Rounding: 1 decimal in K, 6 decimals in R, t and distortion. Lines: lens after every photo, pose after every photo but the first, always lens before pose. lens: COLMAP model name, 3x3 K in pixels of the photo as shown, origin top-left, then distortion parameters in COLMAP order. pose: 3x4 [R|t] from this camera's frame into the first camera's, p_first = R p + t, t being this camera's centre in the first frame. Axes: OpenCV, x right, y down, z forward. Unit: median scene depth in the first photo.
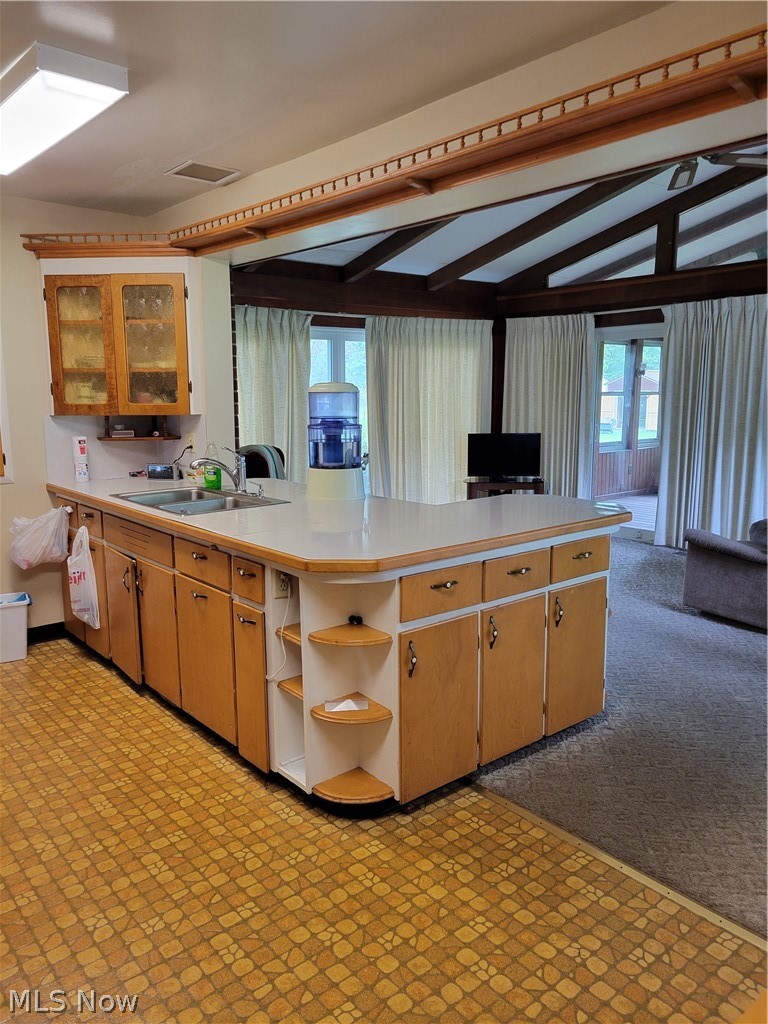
lens RADIAL K [[780.7, 0, 386.5], [0, 780.7, 509.4], [0, 0, 1]] dist [0.052690, -0.019038]
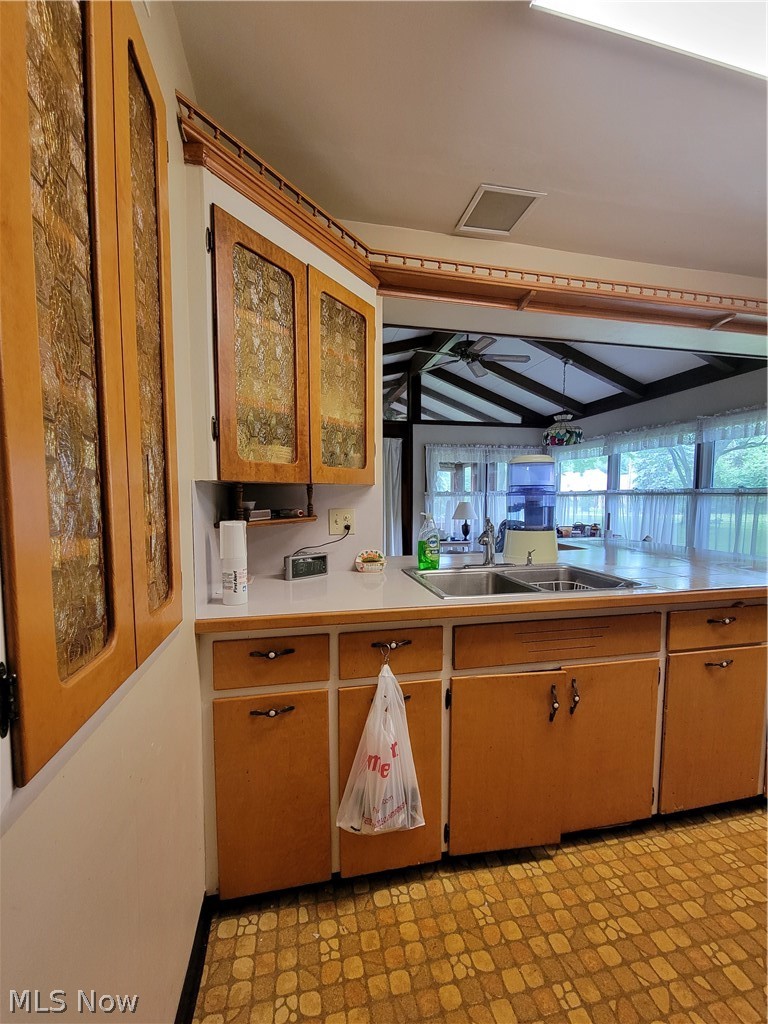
lens RADIAL K [[419.0, 0, 383.1], [0, 419.0, 523.0], [0, 0, 1]] dist [-0.001039, -0.001061]
pose [[0.470141, -0.071085, 0.879724, -0.757713], [0.139209, 0.990247, 0.005620, -0.104444], [-0.871544, 0.119823, 0.475451, 0.975899]]
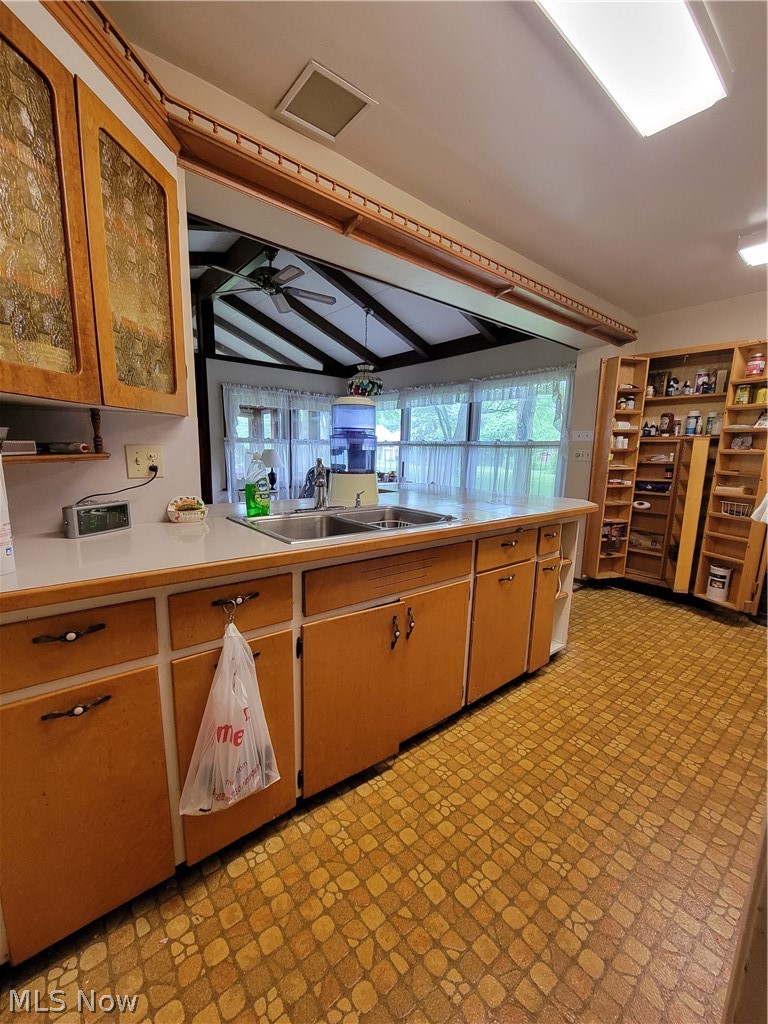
lens RADIAL K [[419.0, 0, 383.6], [0, 419.0, 522.7], [0, 0, 1]] dist [-0.001039, -0.001061]
pose [[0.008370, -0.185316, 0.982643, -0.739421], [0.126692, 0.974955, 0.182787, -0.096820], [-0.991907, 0.122963, 0.031638, 1.028694]]
